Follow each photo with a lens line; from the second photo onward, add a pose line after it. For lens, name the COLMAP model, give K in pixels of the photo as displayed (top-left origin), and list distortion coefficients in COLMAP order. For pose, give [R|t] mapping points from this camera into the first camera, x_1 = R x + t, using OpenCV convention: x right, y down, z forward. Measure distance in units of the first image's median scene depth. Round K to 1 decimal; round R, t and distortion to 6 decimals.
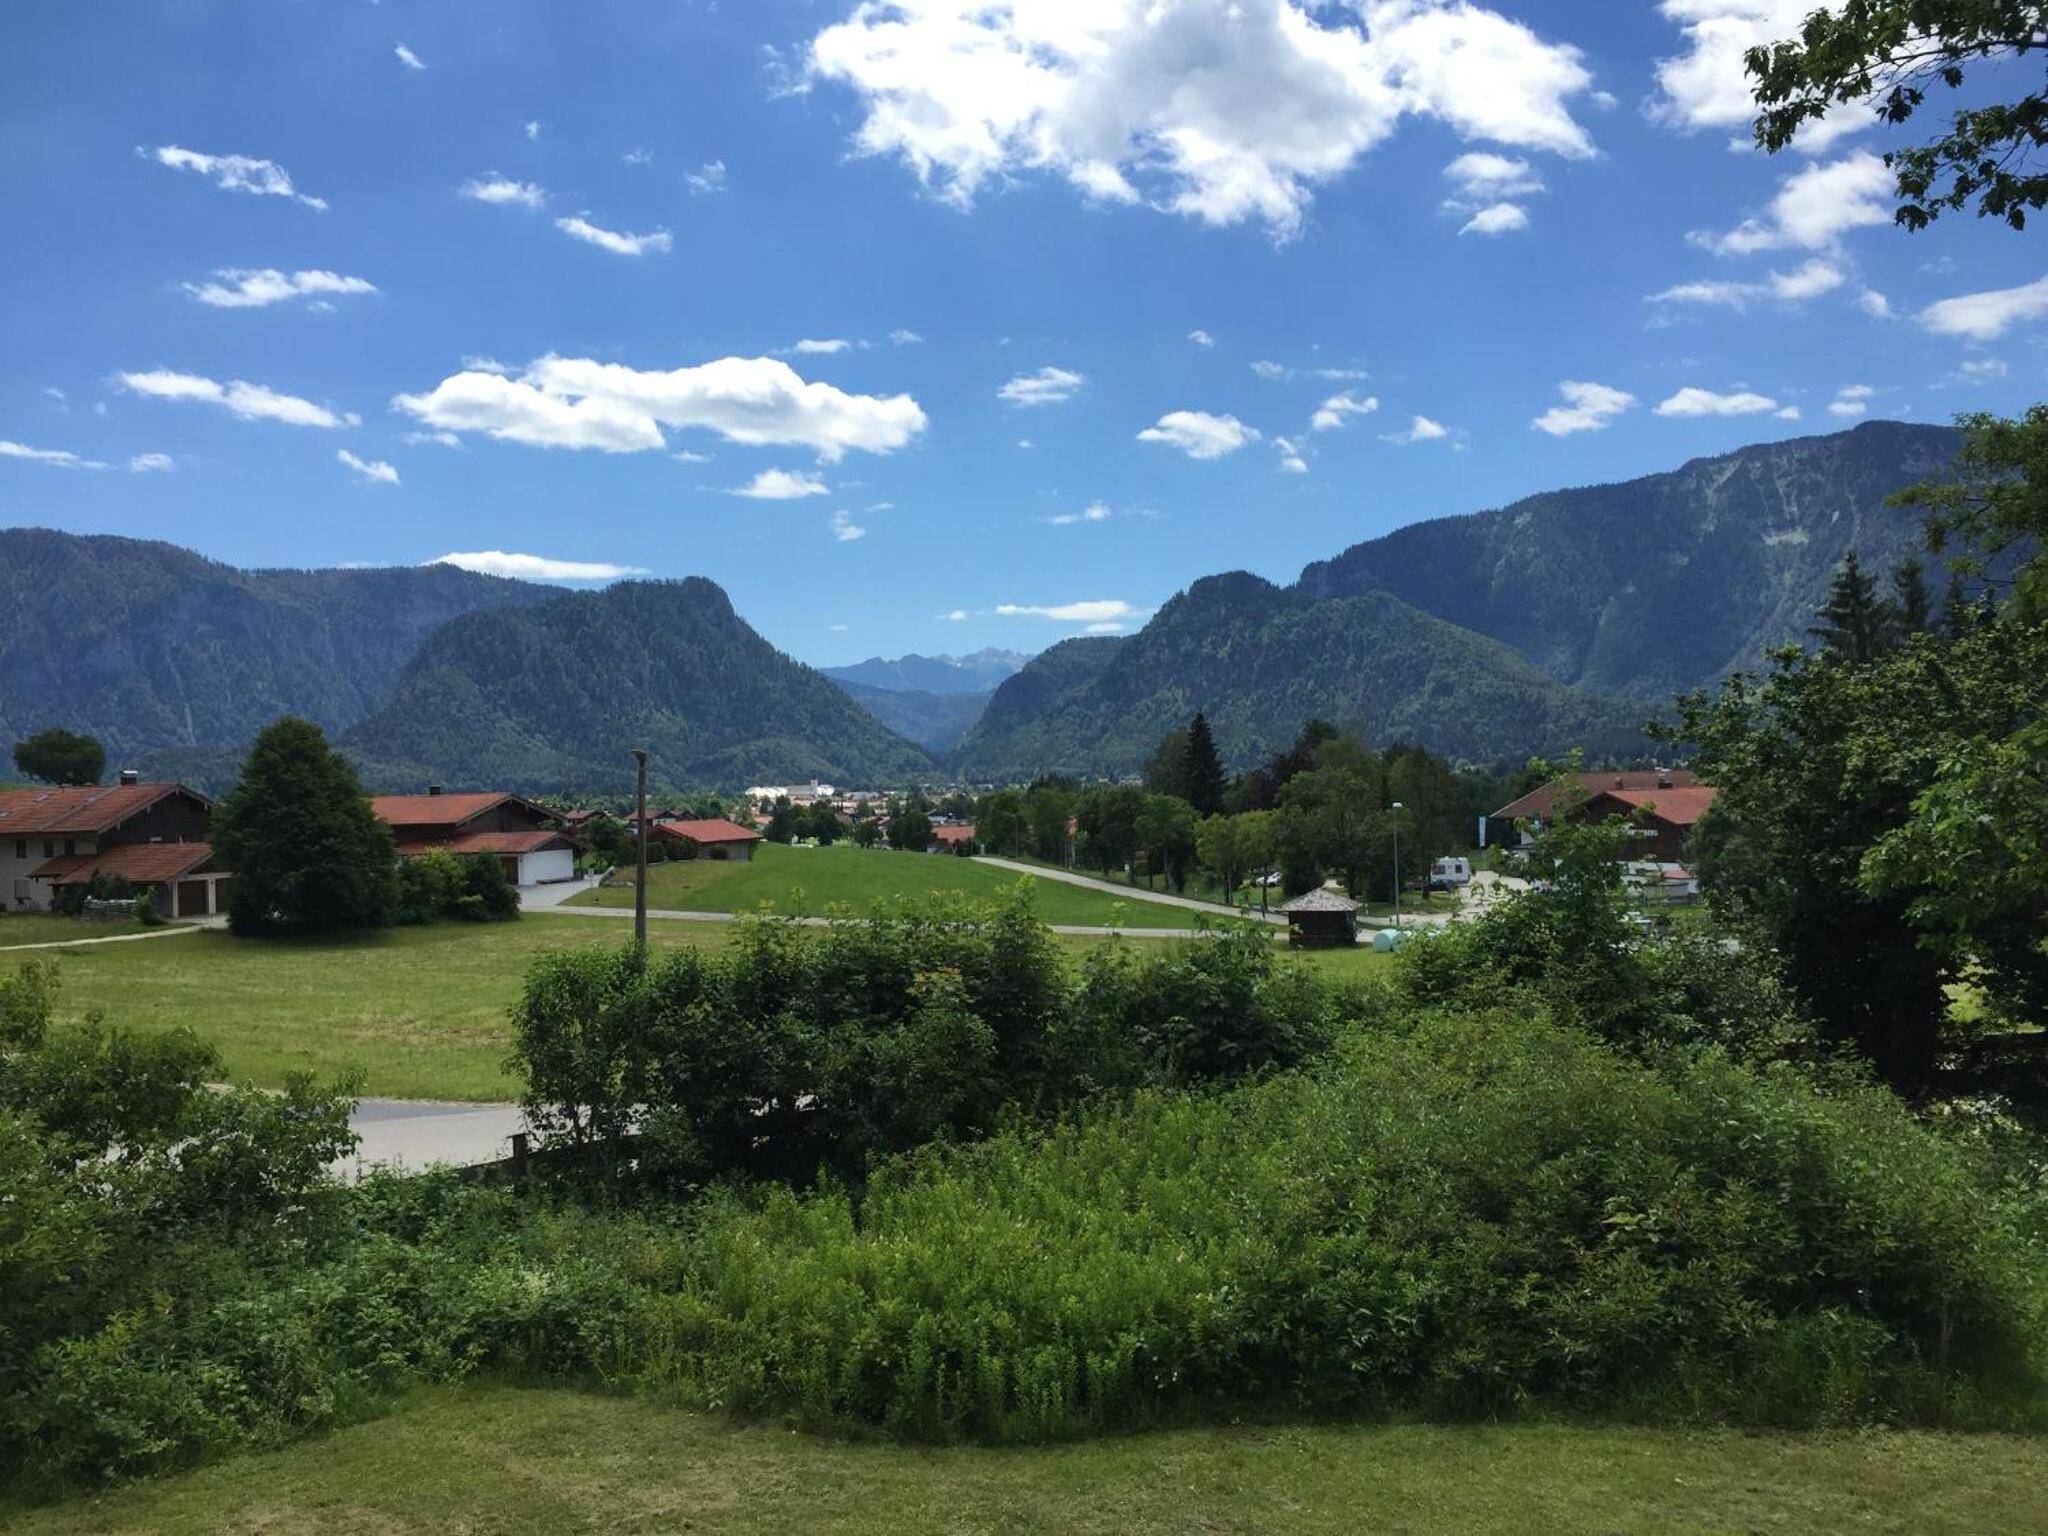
lens RADIAL K [[1734.4, 0, 1024.0], [0, 1734.4, 768.0], [0, 0, 1]] dist [0.088694, -0.119010]
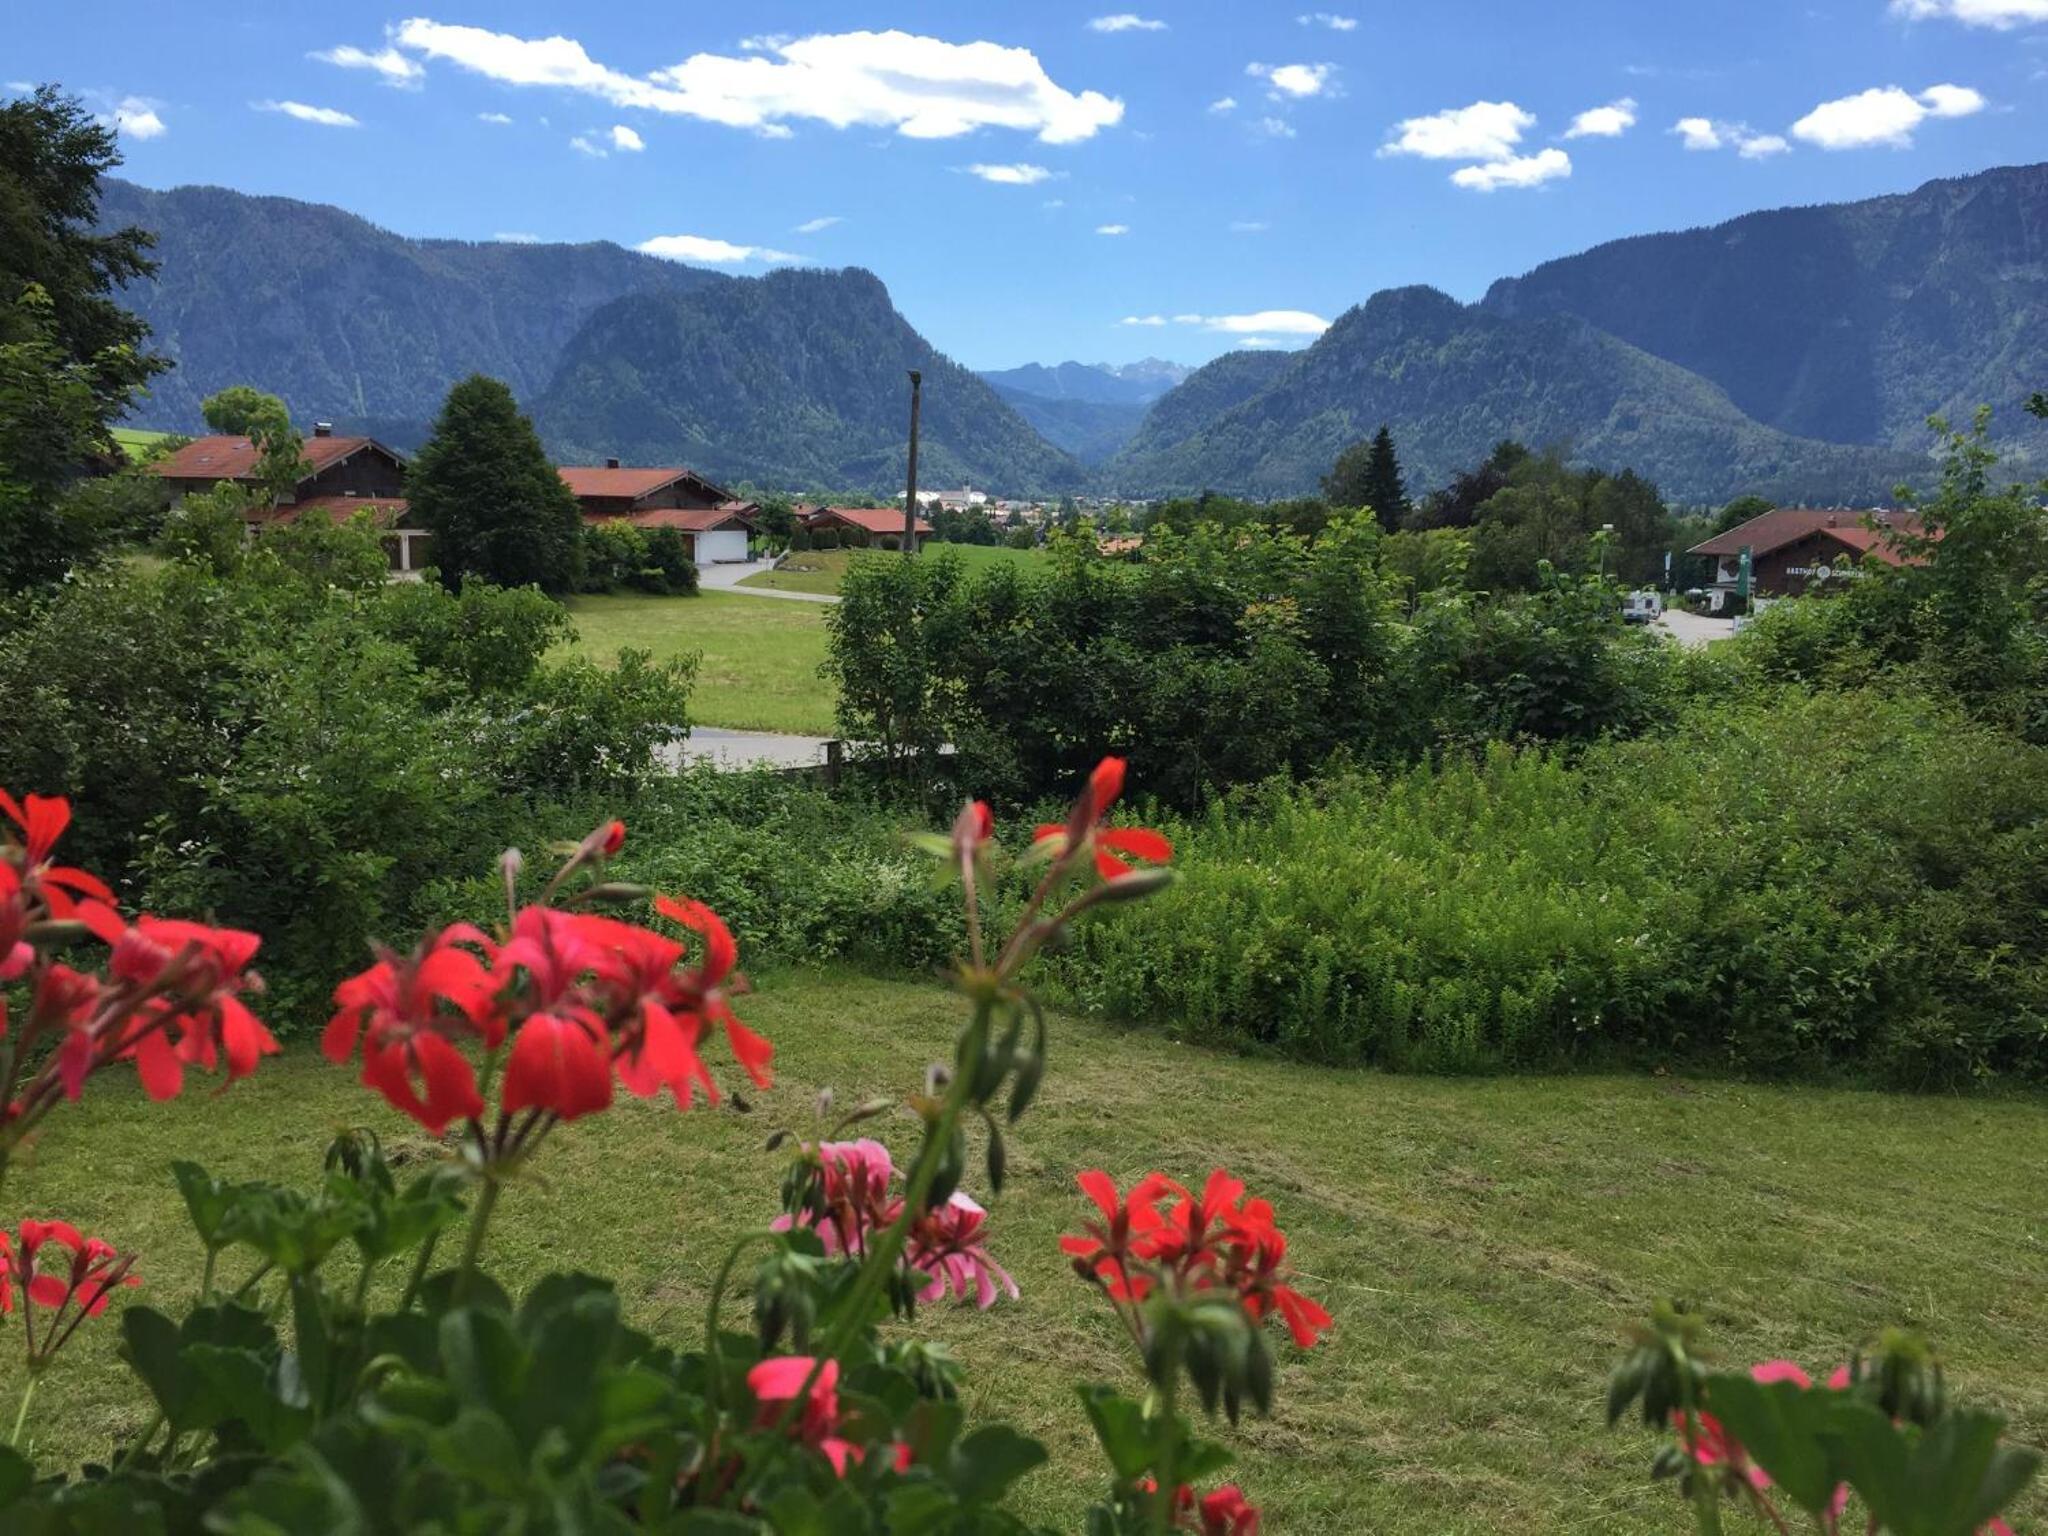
lens RADIAL K [[1741.7, 0, 1024.0], [0, 1741.7, 768.0], [0, 0, 1]] dist [0.092325, -0.124265]
pose [[0.994811, 0.064744, -0.078475, -0.107614], [-0.051165, 0.985110, 0.164136, 0.060738], [0.087934, -0.159269, 0.983311, 0.068533]]
